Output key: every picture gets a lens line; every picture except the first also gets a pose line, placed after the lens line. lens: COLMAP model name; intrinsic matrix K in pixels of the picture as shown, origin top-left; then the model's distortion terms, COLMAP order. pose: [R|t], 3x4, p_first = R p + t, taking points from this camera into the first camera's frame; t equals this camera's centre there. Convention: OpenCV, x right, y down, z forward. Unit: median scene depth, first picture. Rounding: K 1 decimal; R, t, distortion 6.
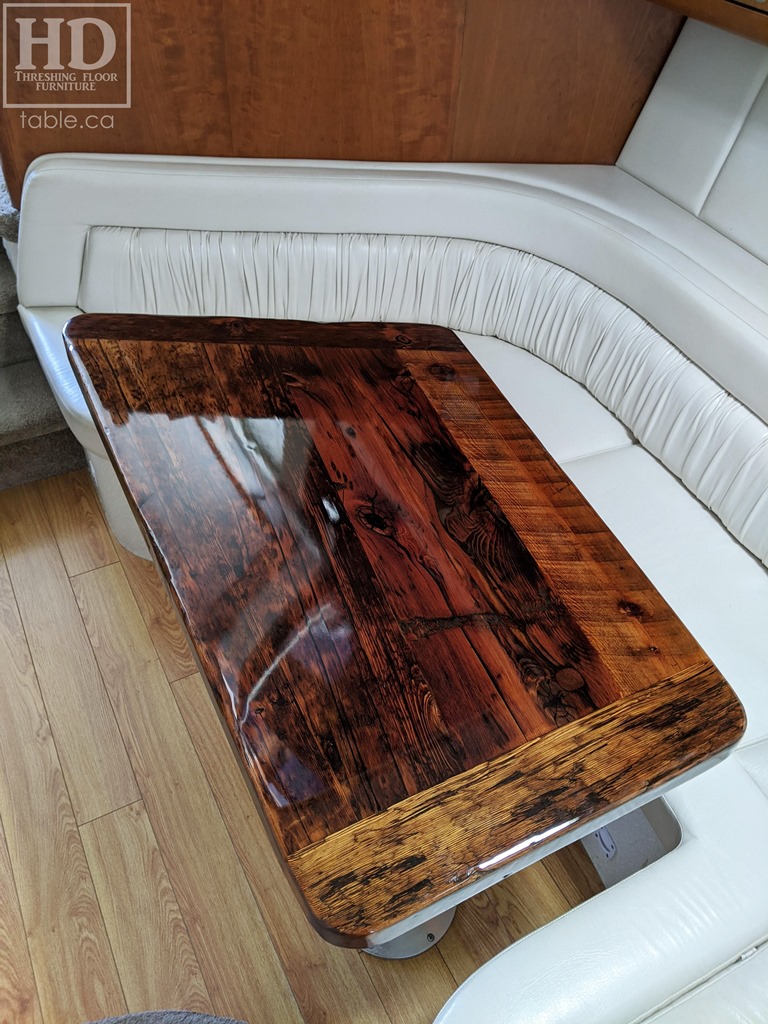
lens RADIAL K [[827.9, 0, 379.8], [0, 827.9, 509.5], [0, 0, 1]] dist [0.013727, -0.032078]
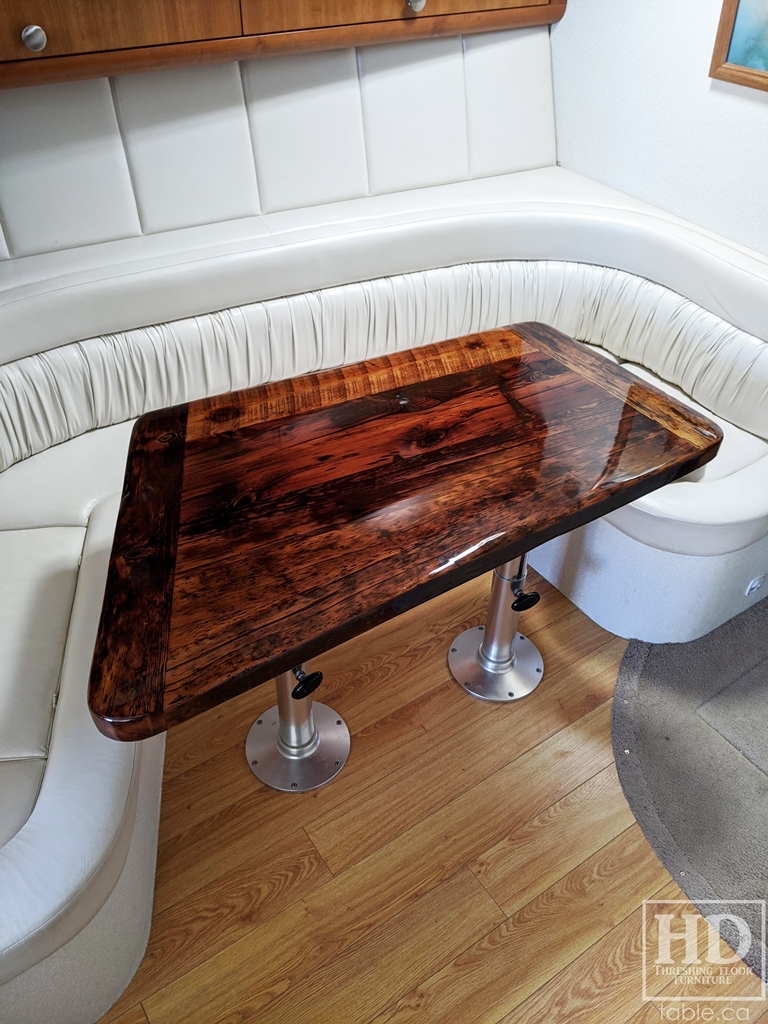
lens RADIAL K [[827.9, 0, 379.5], [0, 827.9, 513.7], [0, 0, 1]] dist [0.013727, -0.032078]
pose [[-0.118406, -0.672736, 0.730347, -0.886114], [0.670809, 0.488109, 0.558359, -0.612968], [-0.732117, 0.556036, 0.393482, 0.532859]]
